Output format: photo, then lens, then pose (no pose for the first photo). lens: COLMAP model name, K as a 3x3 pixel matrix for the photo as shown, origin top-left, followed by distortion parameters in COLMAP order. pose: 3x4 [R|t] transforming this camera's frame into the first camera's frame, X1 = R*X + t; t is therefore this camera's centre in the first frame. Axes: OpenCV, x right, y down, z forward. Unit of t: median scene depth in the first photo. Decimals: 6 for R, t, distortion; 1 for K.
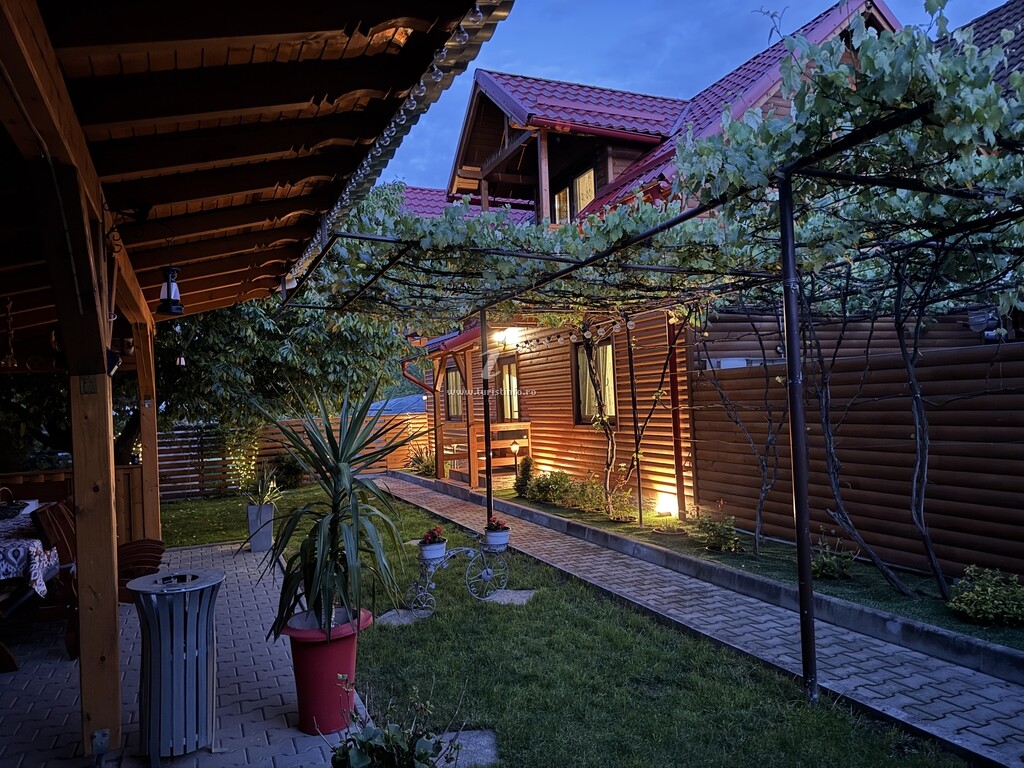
lens RADIAL K [[717.4, 0, 512.0], [0, 717.4, 384.0], [0, 0, 1]] dist [0.143974, -0.215712]
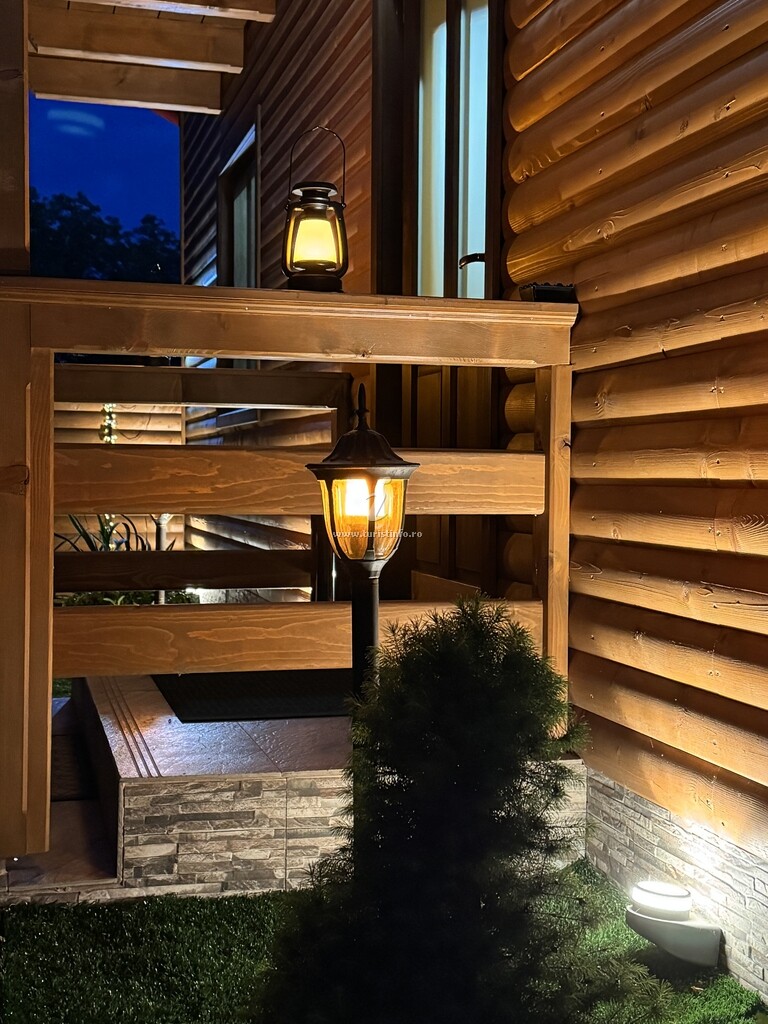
lens RADIAL K [[1343.3, 0, 384.0], [0, 1343.3, 512.0], [0, 0, 1]] dist [-0.000843, -0.004156]
pose [[0.988633, 0.052312, -0.140957, 0.031334], [-0.044995, 0.997494, 0.054608, 0.086004], [0.143460, -0.047645, 0.988508, 0.894766]]
